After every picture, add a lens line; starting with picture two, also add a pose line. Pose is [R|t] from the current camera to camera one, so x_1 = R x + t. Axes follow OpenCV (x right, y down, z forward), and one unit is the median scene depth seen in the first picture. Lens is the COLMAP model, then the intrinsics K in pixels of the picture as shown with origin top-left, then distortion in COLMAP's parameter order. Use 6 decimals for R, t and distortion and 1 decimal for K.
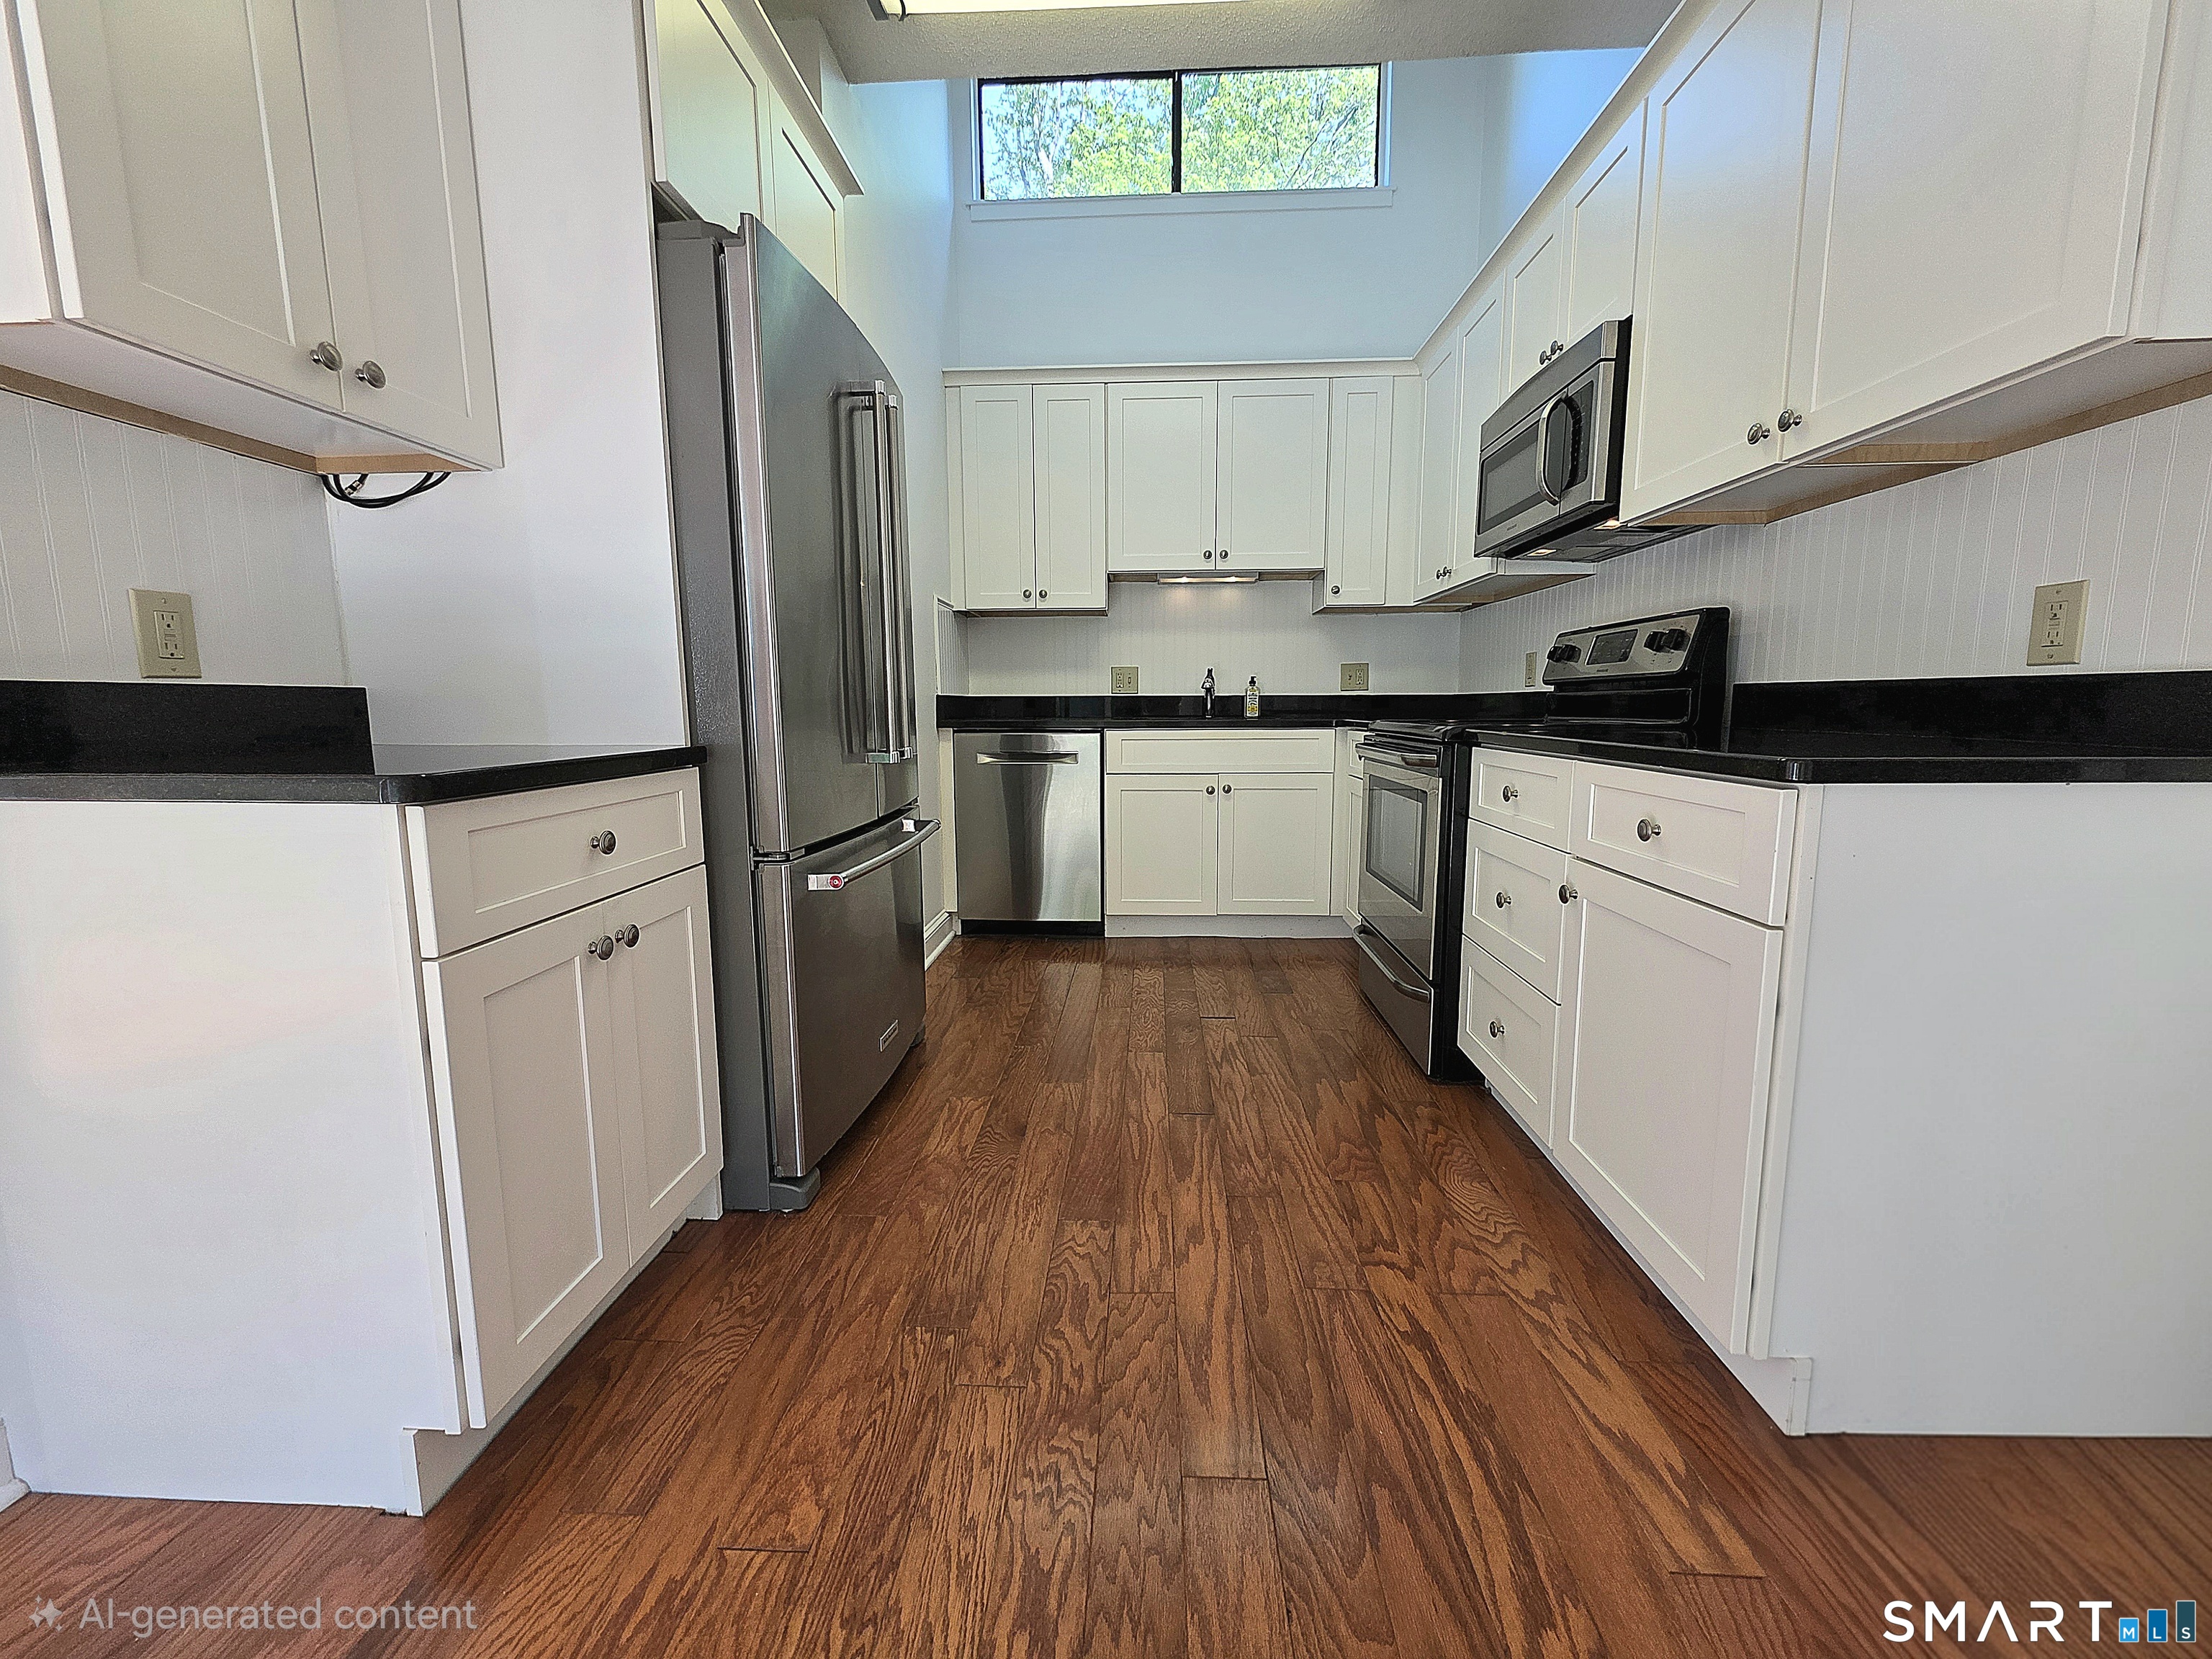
lens RADIAL K [[883.6, 0, 1106.5], [0, 883.6, 823.8], [0, 0, 1]] dist [-0.002001, 0.000876]
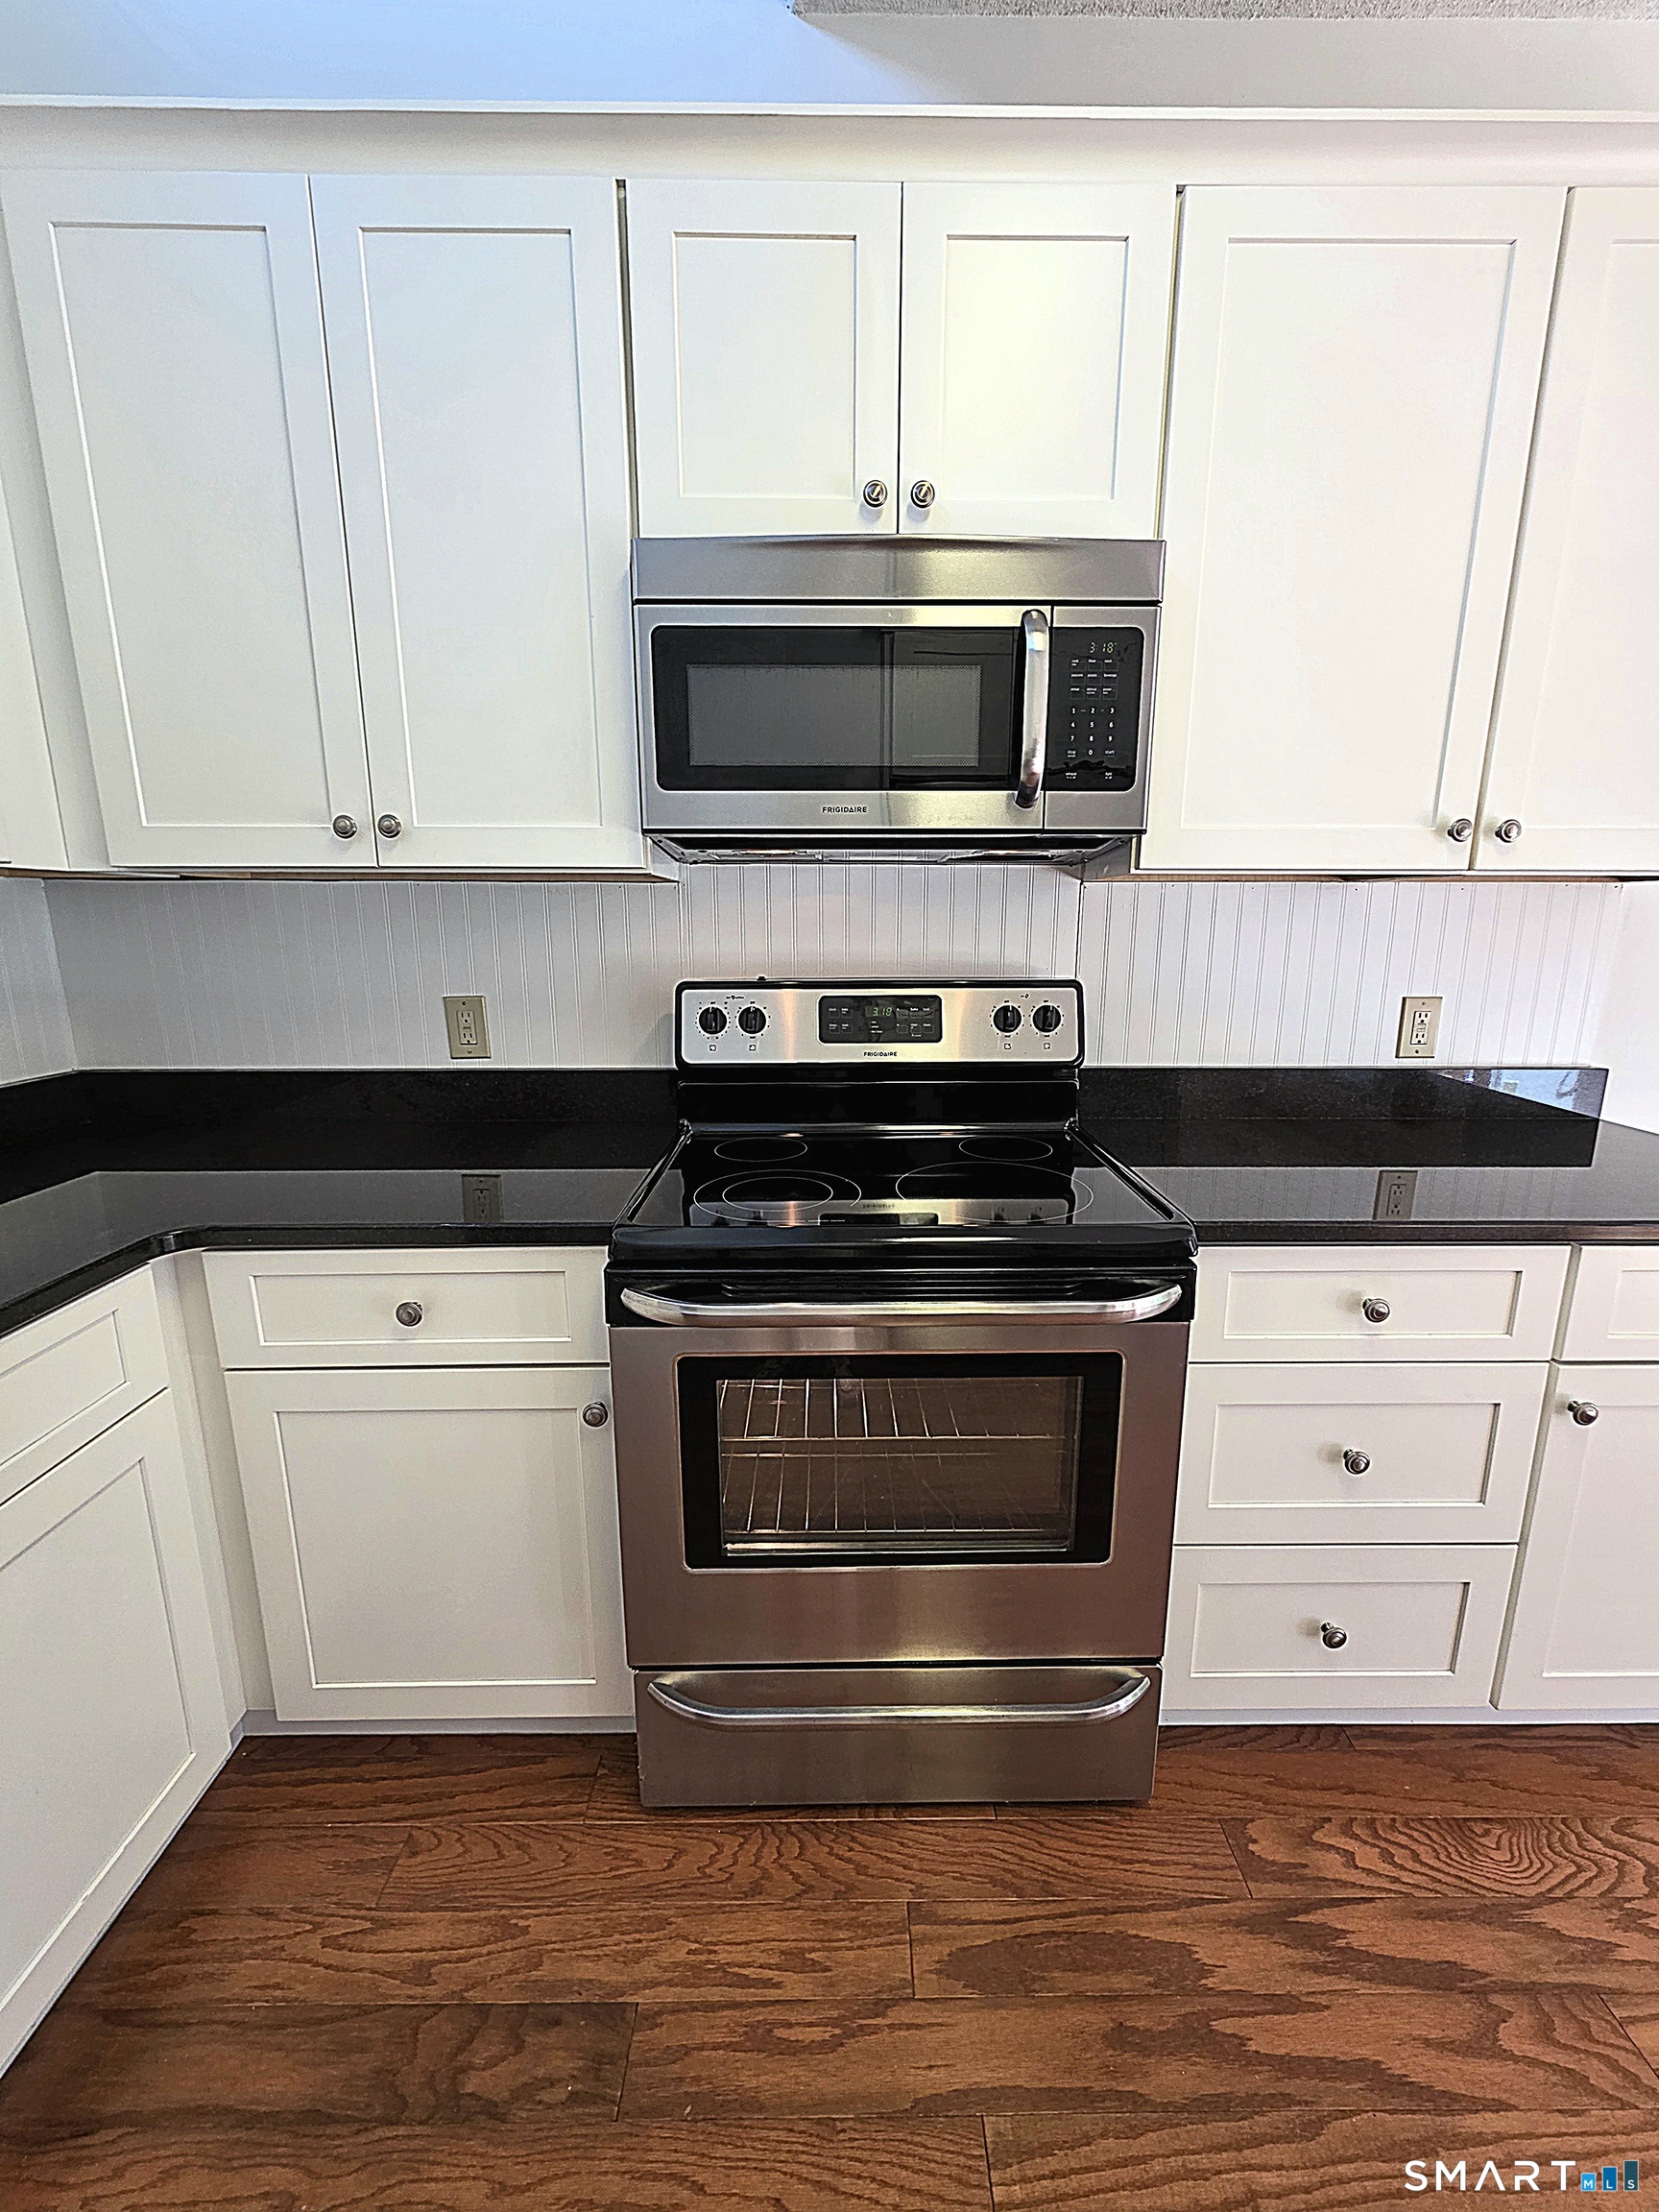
lens RADIAL K [[883.6, 0, 832.8], [0, 883.6, 1097.3], [0, 0, 1]] dist [-0.002001, 0.000876]
pose [[-0.061216, -0.197572, 0.978375, -0.104993], [0.136176, 0.969395, 0.204279, -0.325427], [-0.988791, 0.145737, -0.032438, 1.222710]]
